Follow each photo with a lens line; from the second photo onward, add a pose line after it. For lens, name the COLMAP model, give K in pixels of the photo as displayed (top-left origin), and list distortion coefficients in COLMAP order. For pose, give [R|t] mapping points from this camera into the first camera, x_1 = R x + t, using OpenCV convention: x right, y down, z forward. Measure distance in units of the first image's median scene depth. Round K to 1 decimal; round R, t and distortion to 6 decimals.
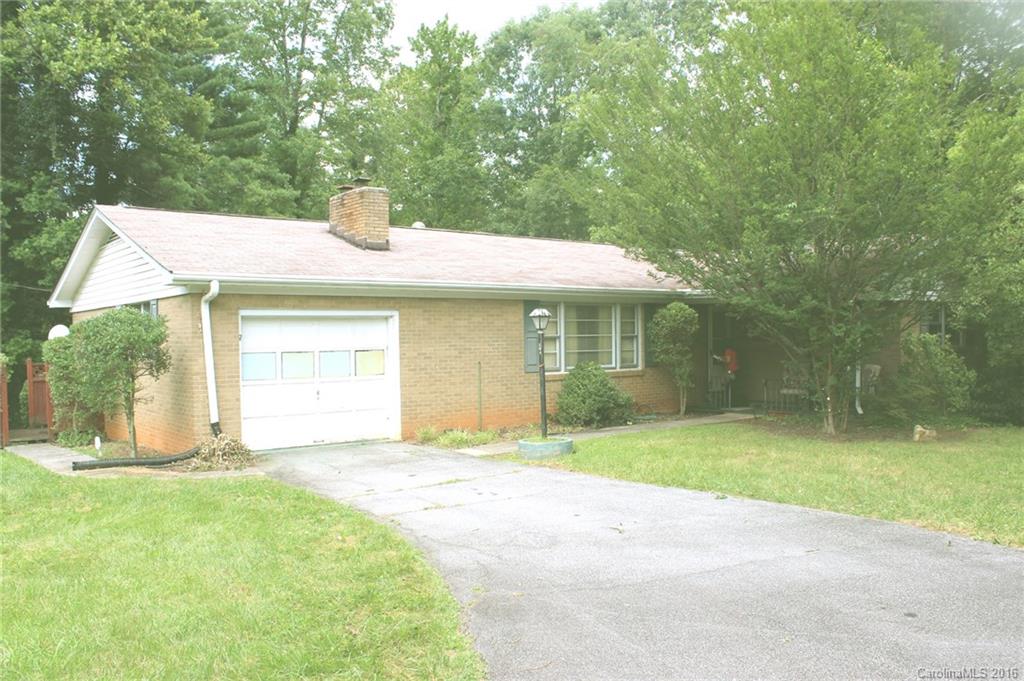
lens RADIAL K [[851.8, 0, 512.0], [0, 851.8, 340.5], [0, 0, 1]] dist [-0.162401, 0.163498]
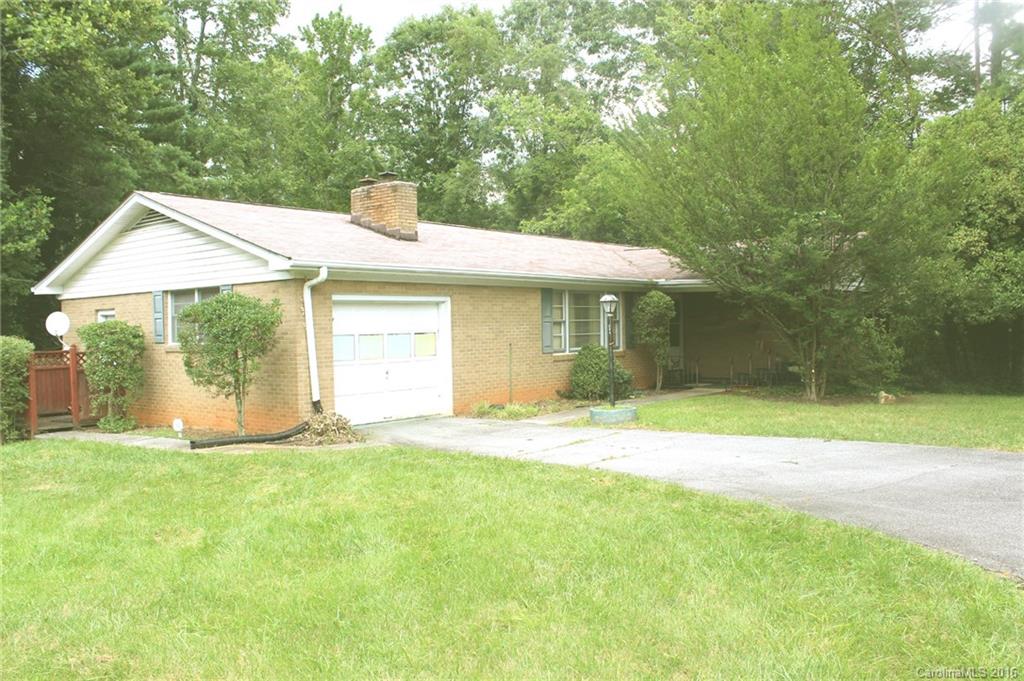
lens RADIAL K [[851.8, 0, 512.0], [0, 851.8, 340.5], [0, 0, 1]] dist [-0.162401, 0.163498]
pose [[0.978266, -0.007947, 0.207204, -0.254917], [0.005886, 0.999927, 0.010558, 0.009037], [-0.207273, -0.009109, 0.978241, -0.077831]]
